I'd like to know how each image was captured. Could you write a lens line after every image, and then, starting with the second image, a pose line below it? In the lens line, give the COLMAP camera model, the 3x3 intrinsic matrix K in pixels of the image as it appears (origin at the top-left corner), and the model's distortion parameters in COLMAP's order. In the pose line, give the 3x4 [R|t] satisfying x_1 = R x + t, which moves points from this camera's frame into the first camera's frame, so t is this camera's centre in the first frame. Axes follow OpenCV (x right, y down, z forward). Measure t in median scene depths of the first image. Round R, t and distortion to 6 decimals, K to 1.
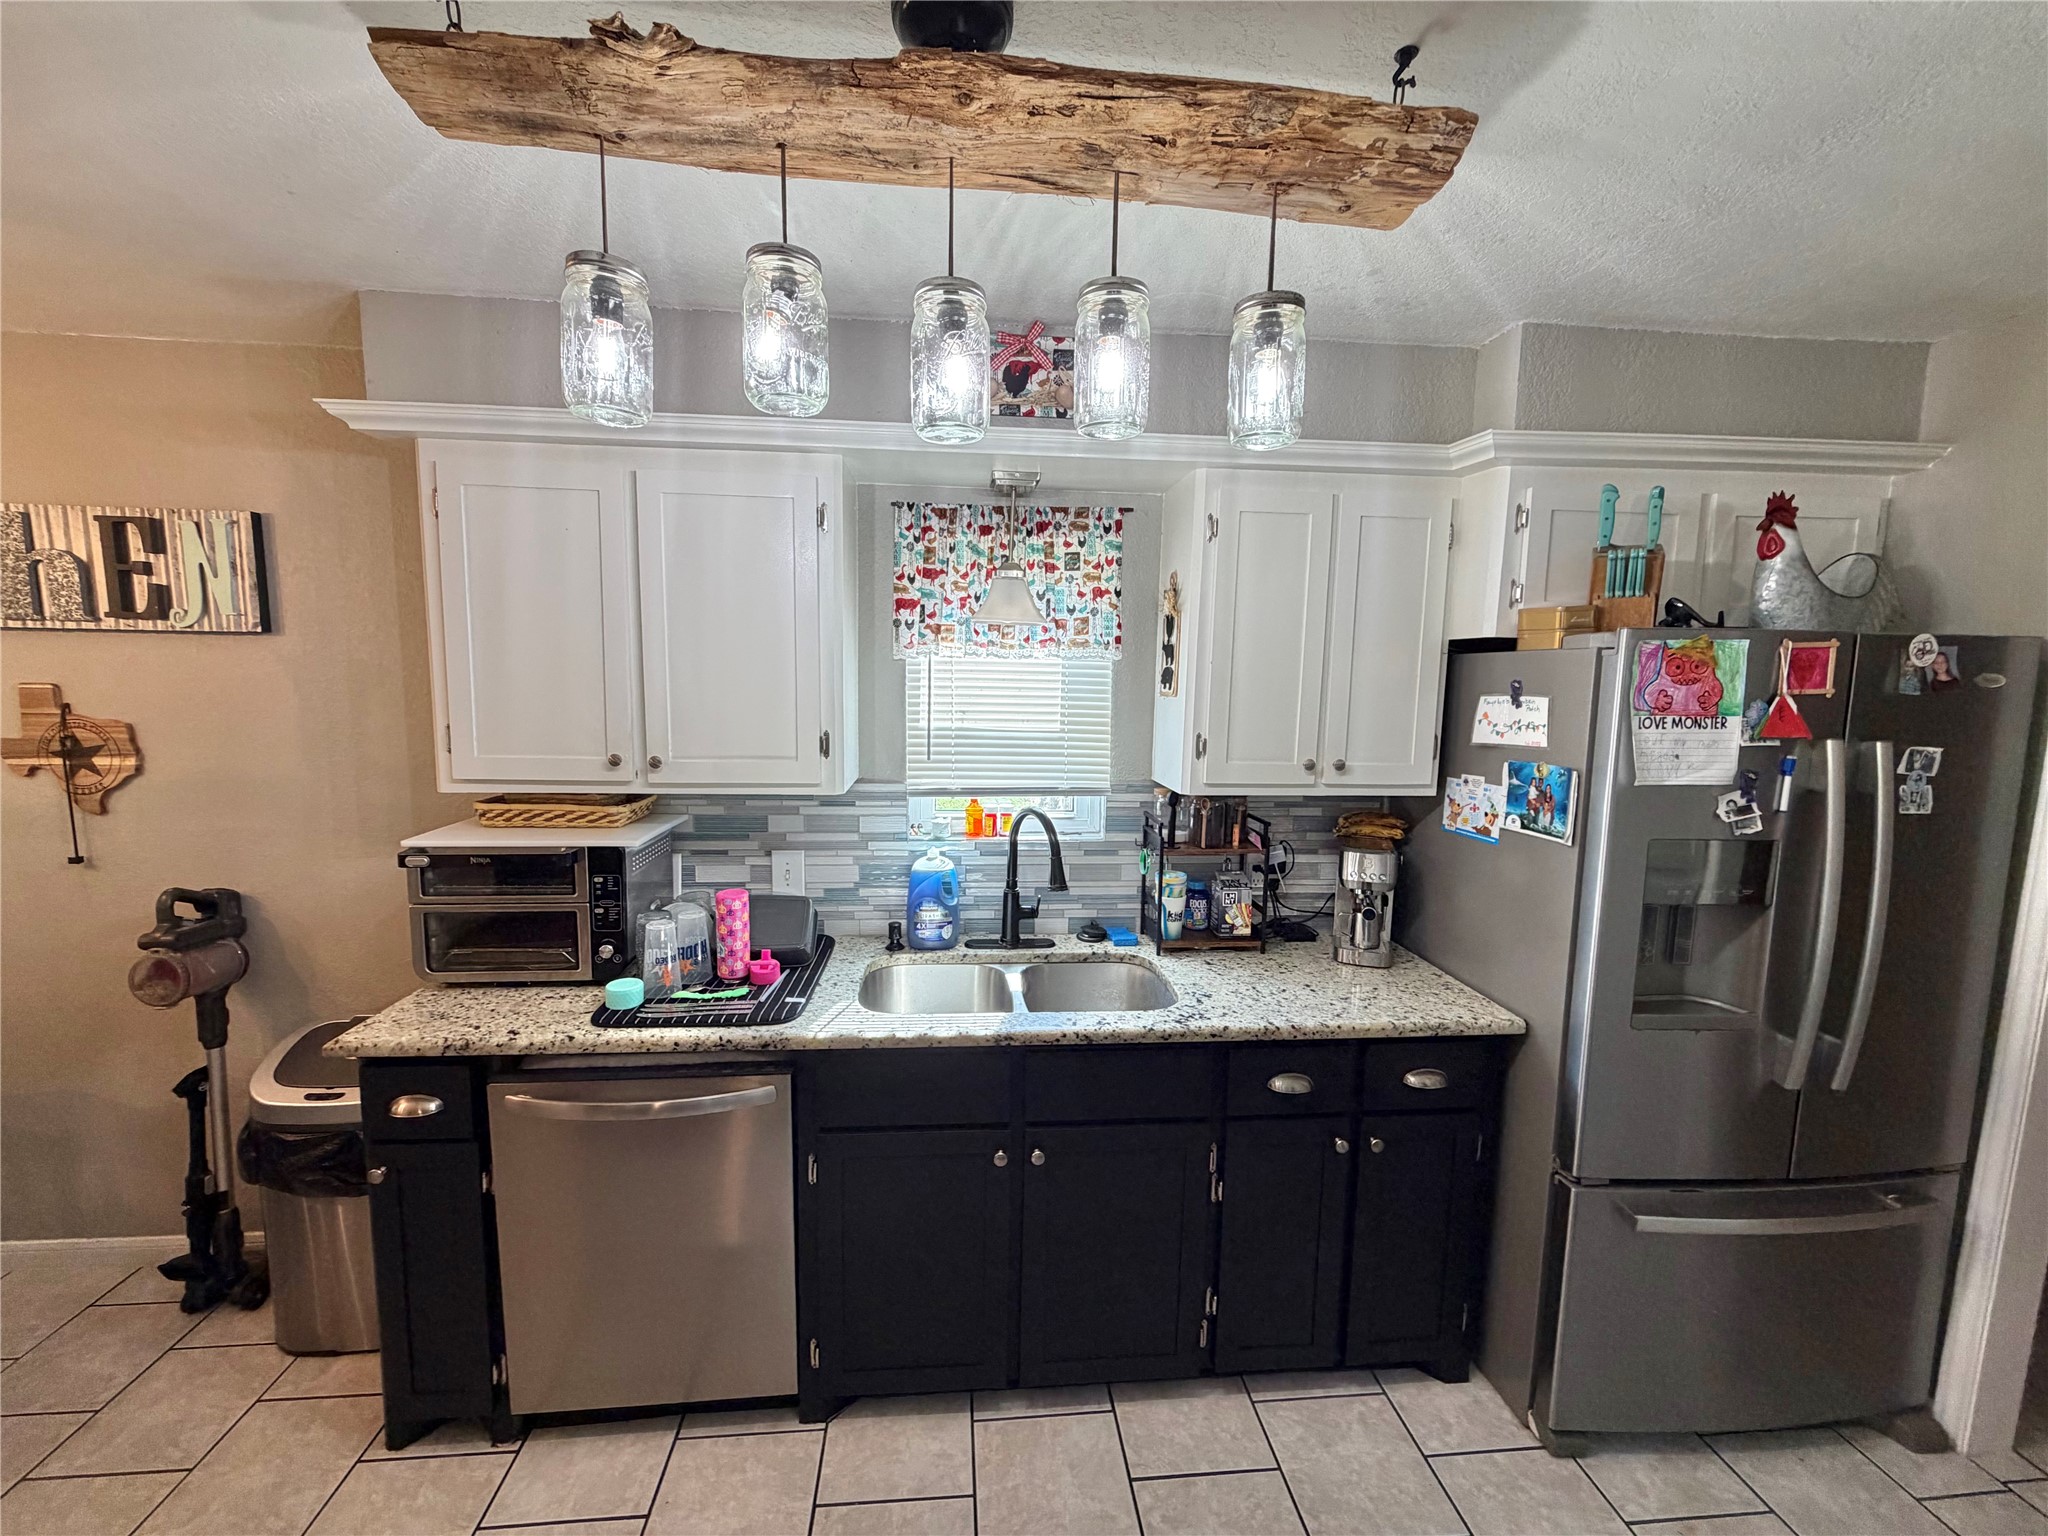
lens RADIAL K [[814.8, 0, 1019.3], [0, 814.8, 770.9], [0, 0, 1]] dist [-0.001325, 0.000493]
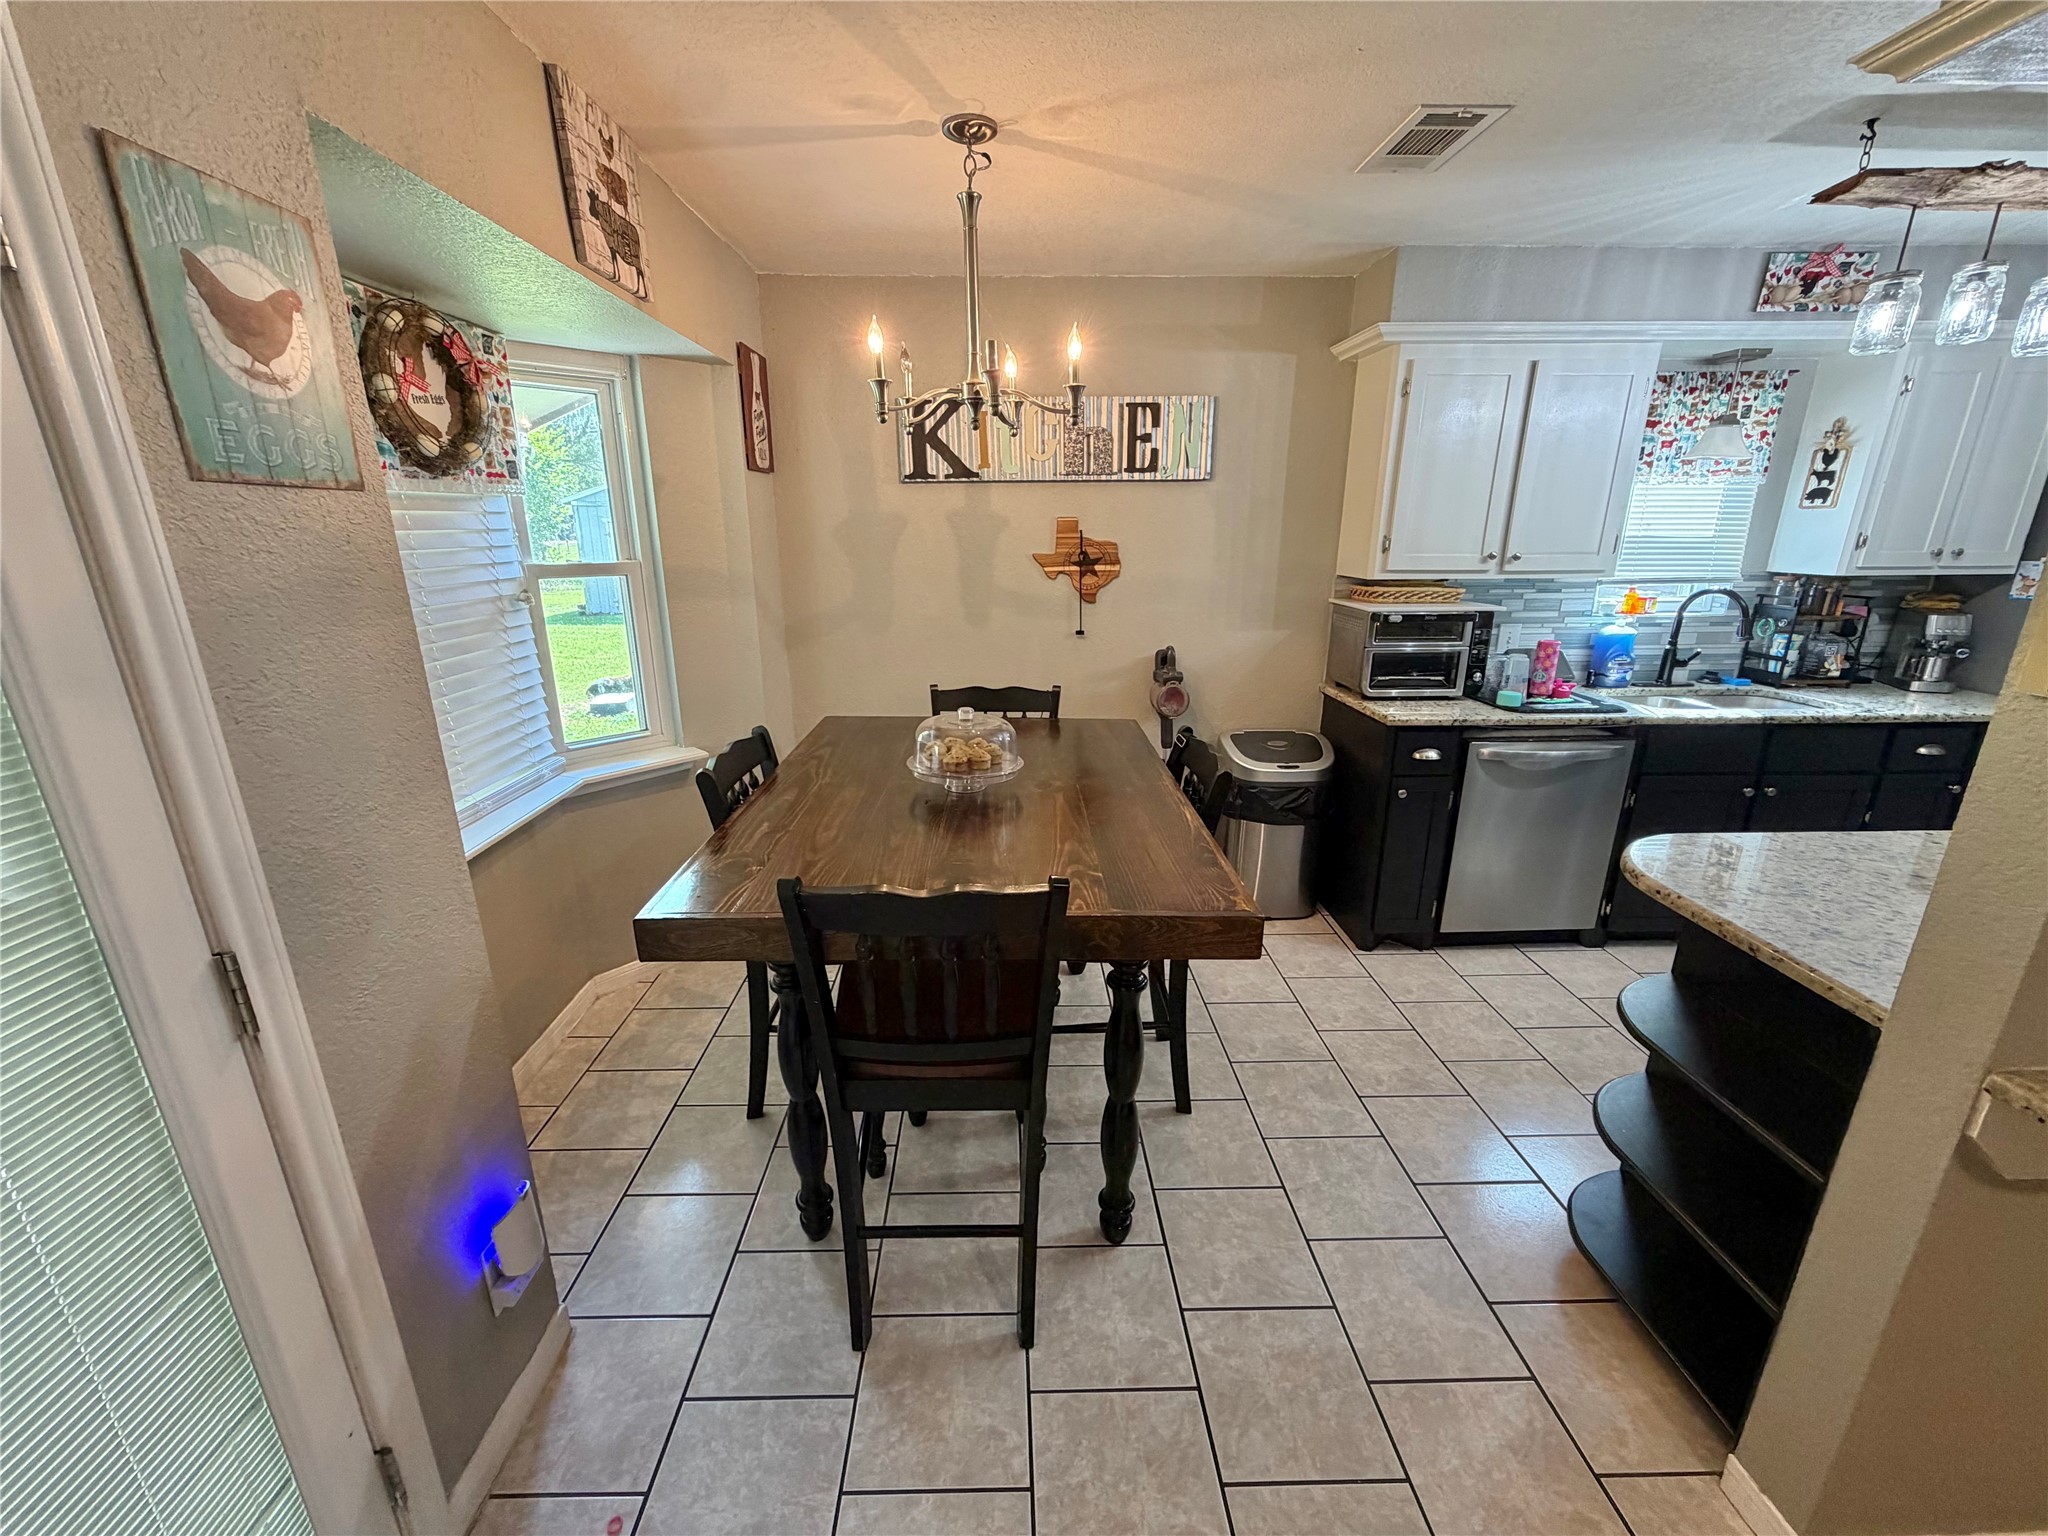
lens RADIAL K [[814.8, 0, 1023.8], [0, 814.8, 771.4], [0, 0, 1]] dist [-0.001325, 0.000493]
pose [[0.997312, -0.002522, -0.073222, -1.172500], [0.014928, 0.985437, 0.169387, 0.107803], [0.071728, -0.170025, 0.982826, -0.632066]]
